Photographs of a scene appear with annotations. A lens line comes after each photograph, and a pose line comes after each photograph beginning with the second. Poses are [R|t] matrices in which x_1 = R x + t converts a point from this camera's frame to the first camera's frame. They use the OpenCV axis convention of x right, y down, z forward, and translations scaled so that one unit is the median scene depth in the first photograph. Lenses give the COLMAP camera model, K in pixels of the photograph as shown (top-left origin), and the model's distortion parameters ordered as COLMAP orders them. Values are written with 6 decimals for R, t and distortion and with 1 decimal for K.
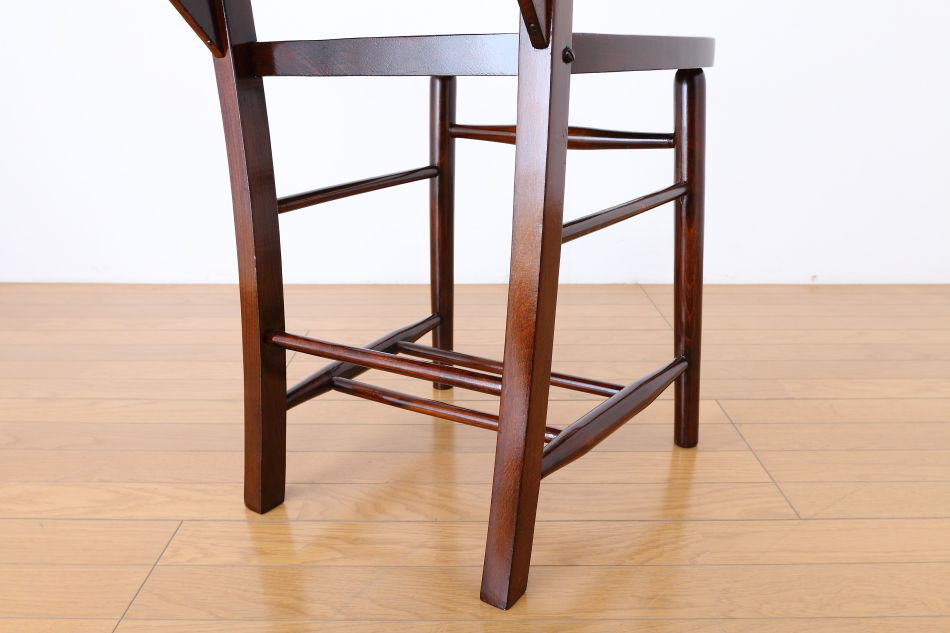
lens RADIAL K [[830.2, 0, 477.5], [0, 830.2, 338.4], [0, 0, 1]] dist [-0.046395, 0.017098]
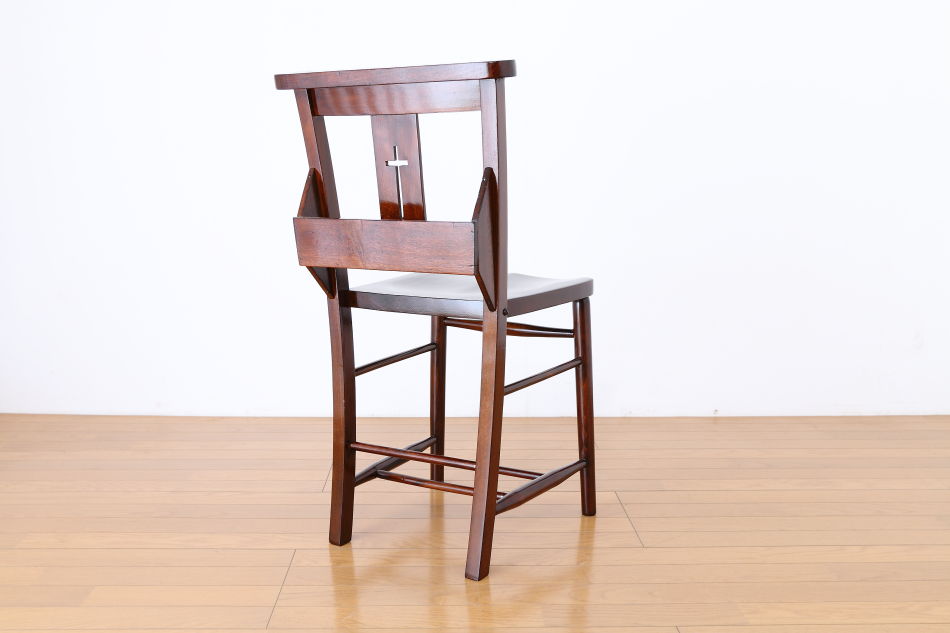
lens RADIAL K [[1054.7, 0, 473.9], [0, 1054.7, 320.1], [0, 0, 1]] dist [-0.015712, 0.000000]
pose [[0.999625, 0.002275, 0.027281, -0.036747], [0.002094, 0.987269, -0.159045, 0.091713], [-0.027296, 0.159043, 0.986894, -1.268319]]
